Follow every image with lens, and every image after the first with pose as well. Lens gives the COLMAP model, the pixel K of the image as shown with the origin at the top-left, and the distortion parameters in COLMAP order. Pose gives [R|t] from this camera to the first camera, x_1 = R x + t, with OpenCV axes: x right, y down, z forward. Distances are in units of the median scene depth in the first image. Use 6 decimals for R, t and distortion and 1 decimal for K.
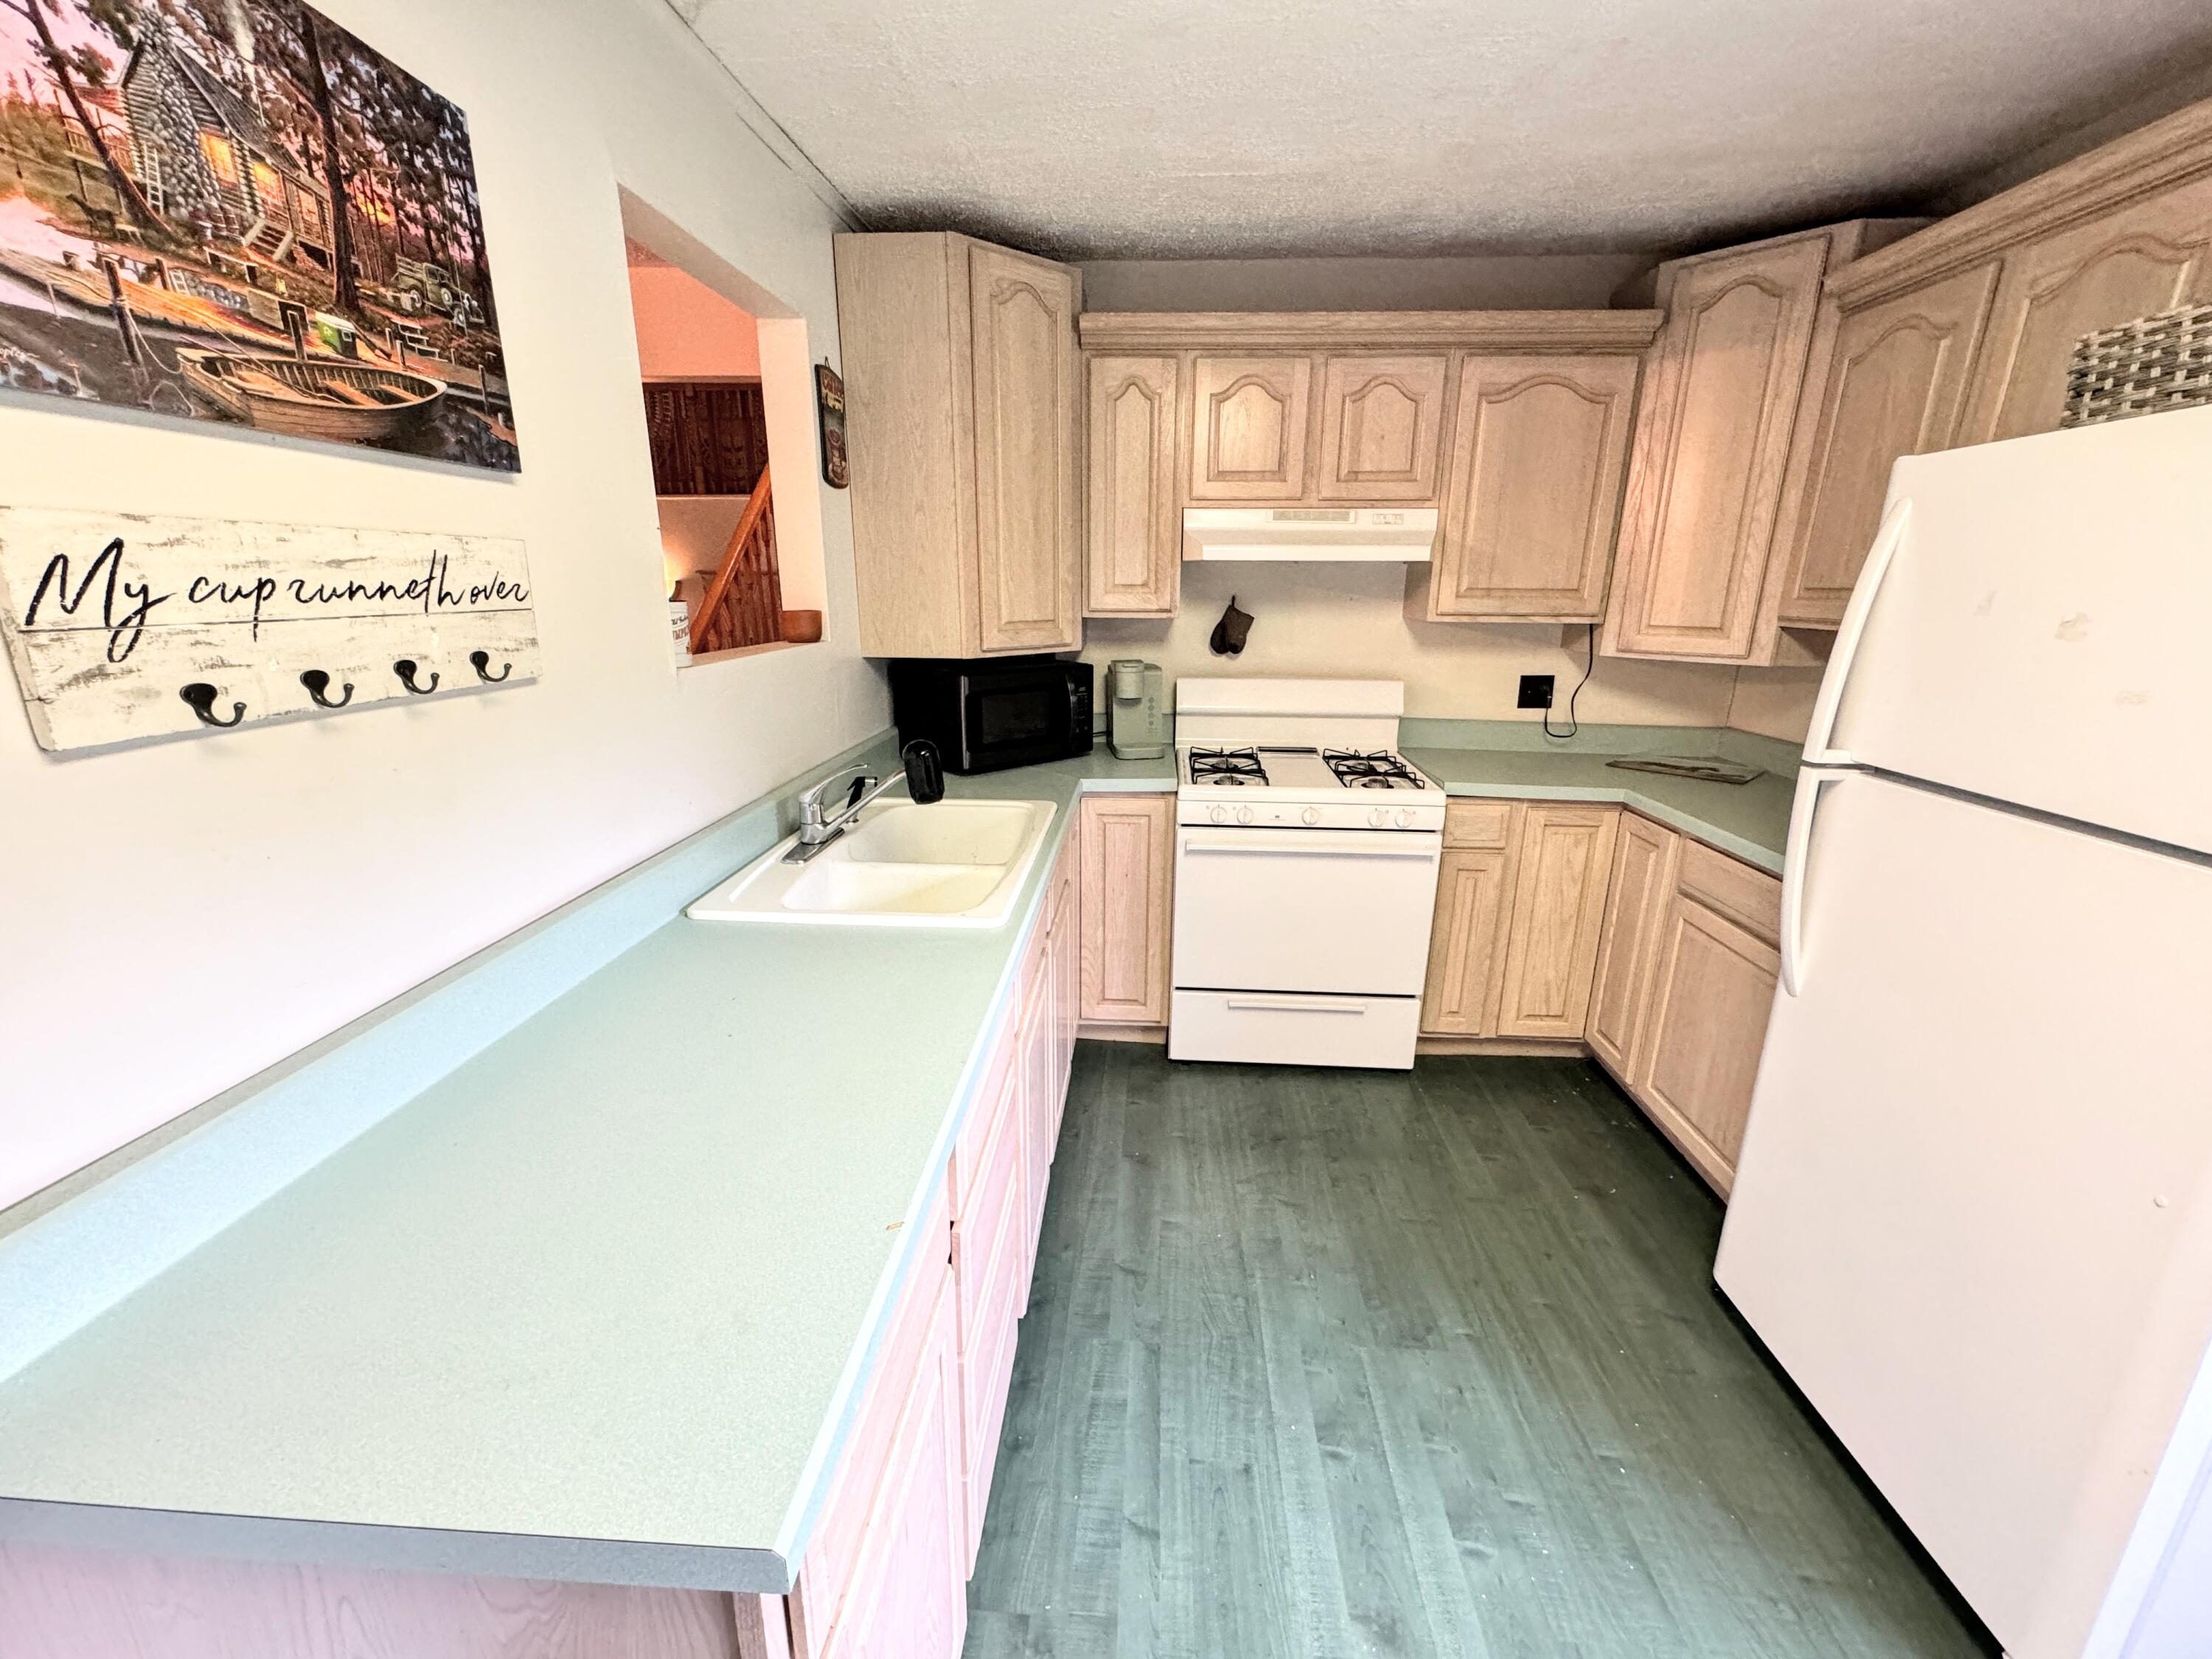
lens RADIAL K [[881.0, 0, 1106.7], [0, 881.0, 831.9], [0, 0, 1]] dist [-0.001839, 0.000139]
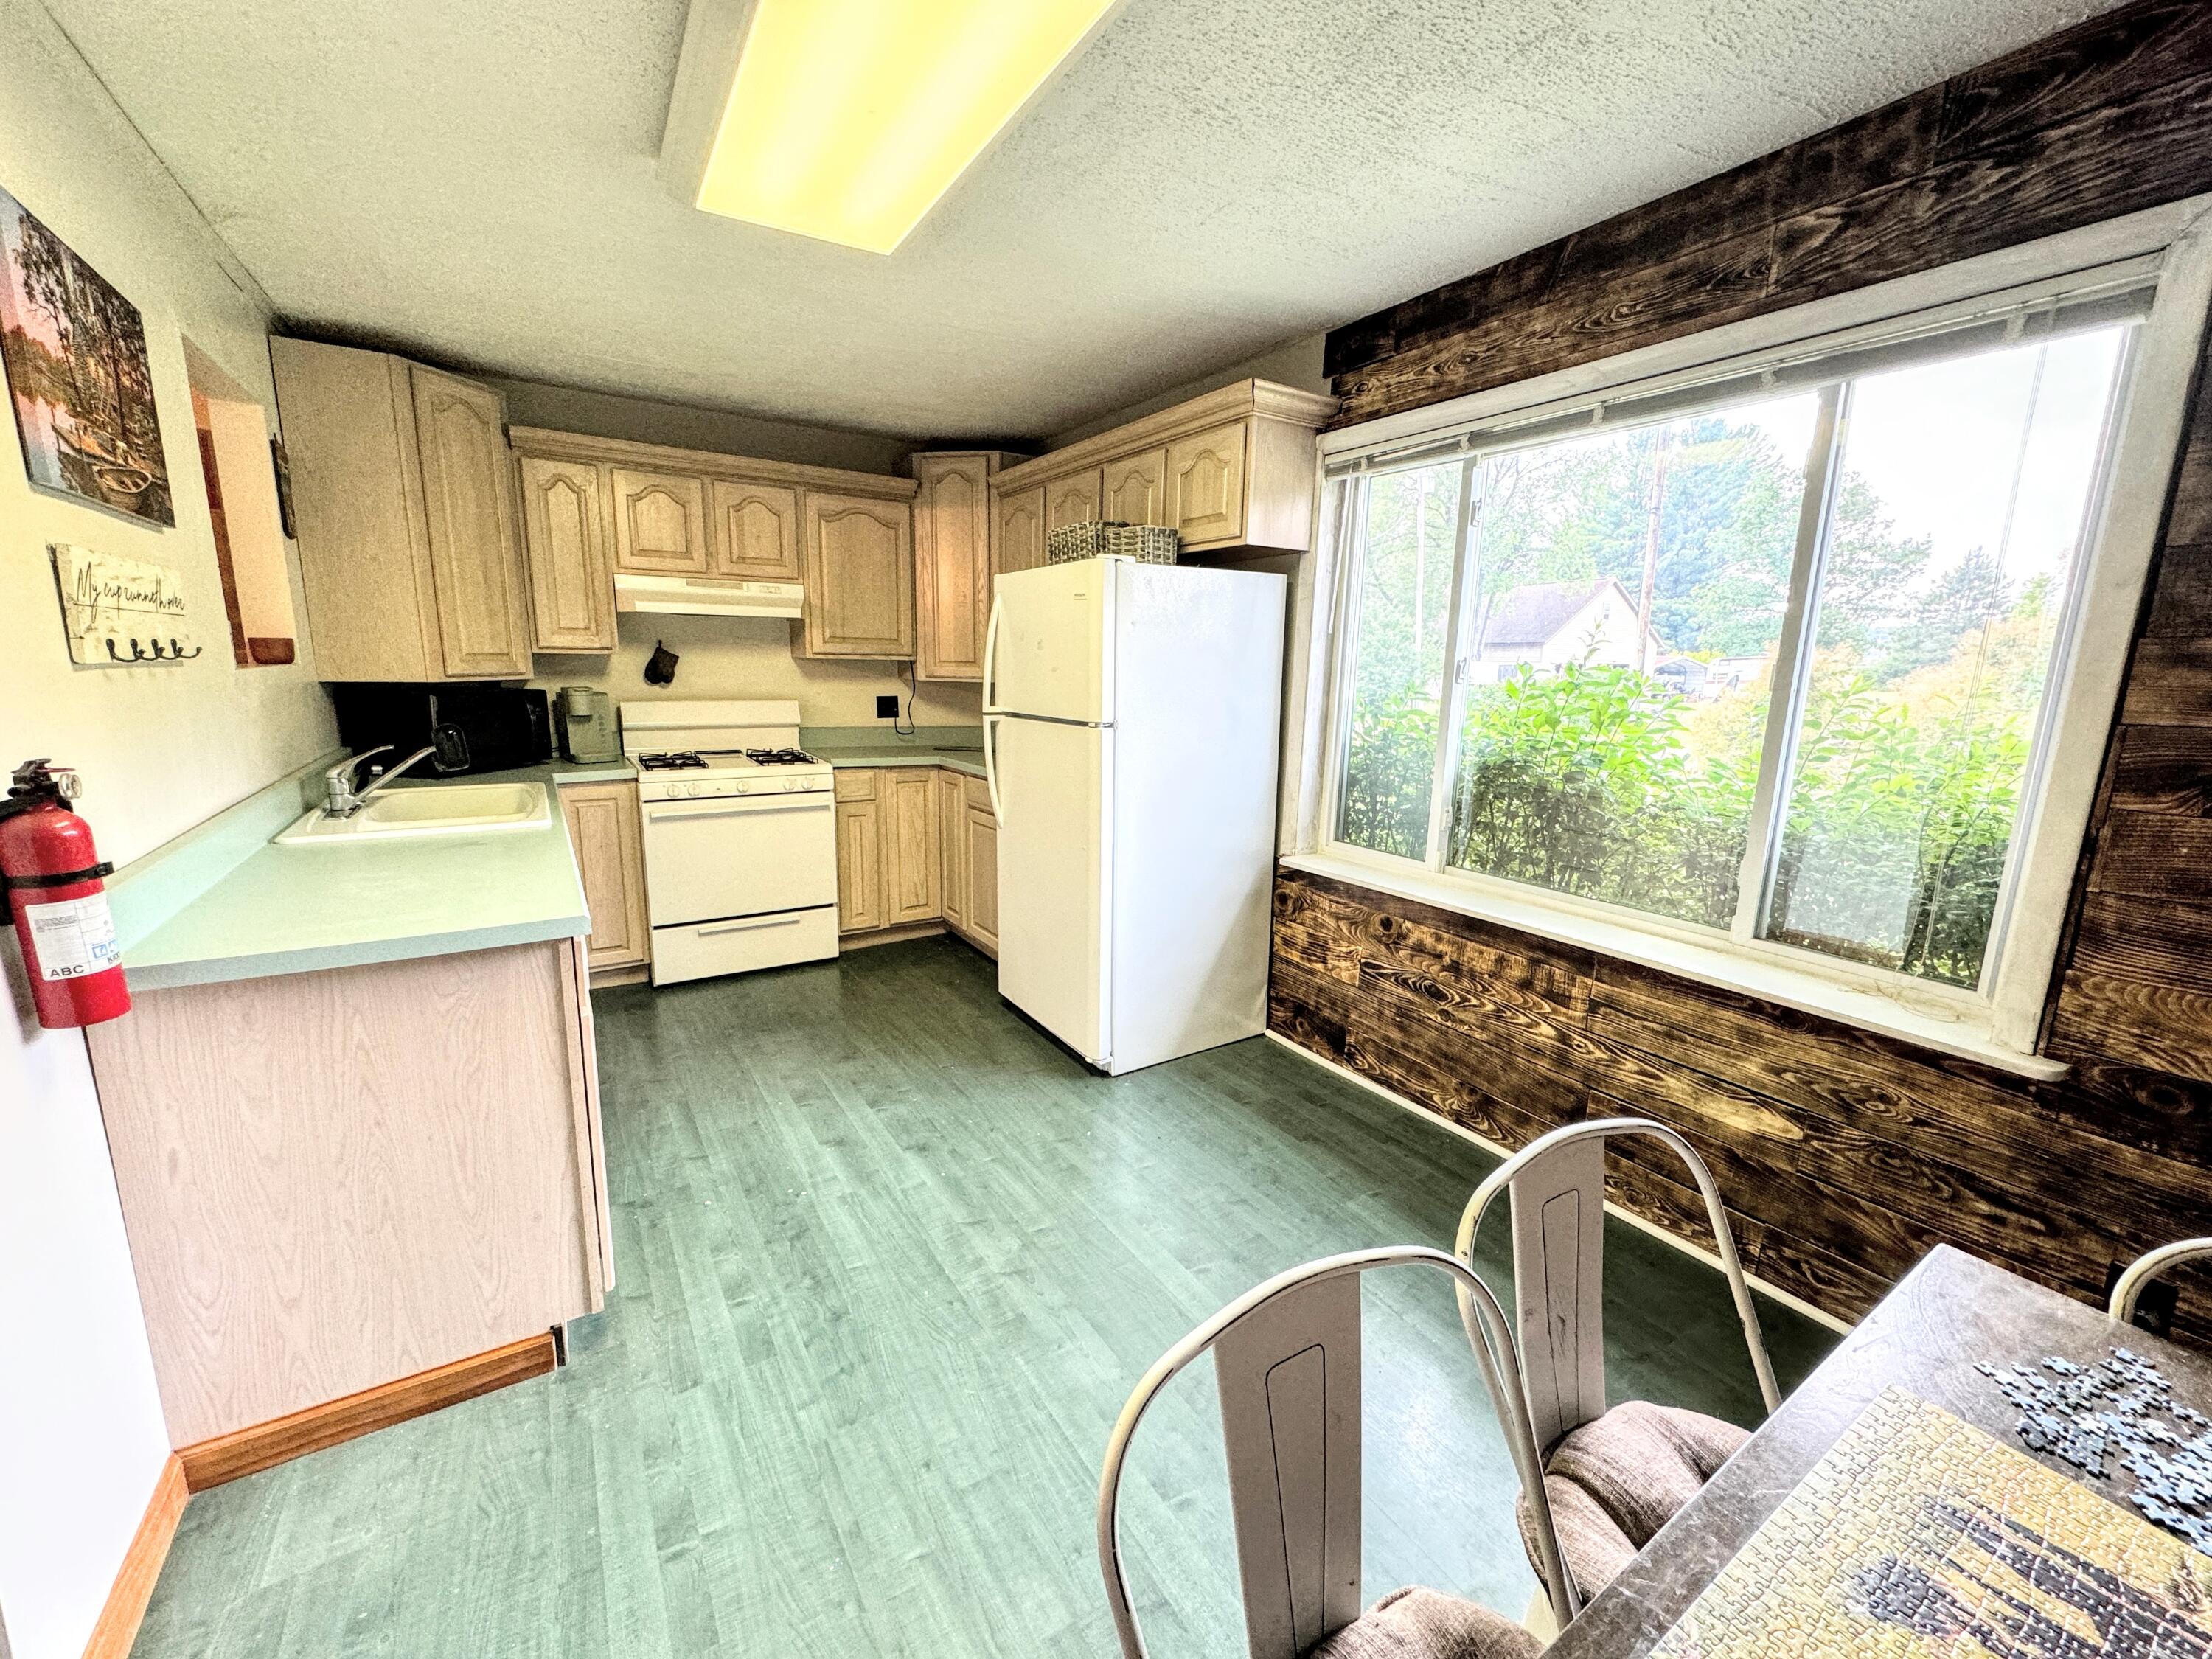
lens RADIAL K [[881.0, 0, 1108.6], [0, 881.0, 829.7], [0, 0, 1]] dist [-0.001839, 0.000139]
pose [[0.805110, -0.103155, 0.584086, -0.136156], [0.148356, 0.988481, -0.029920, 0.181358], [-0.574272, 0.110742, 0.811140, -0.508426]]
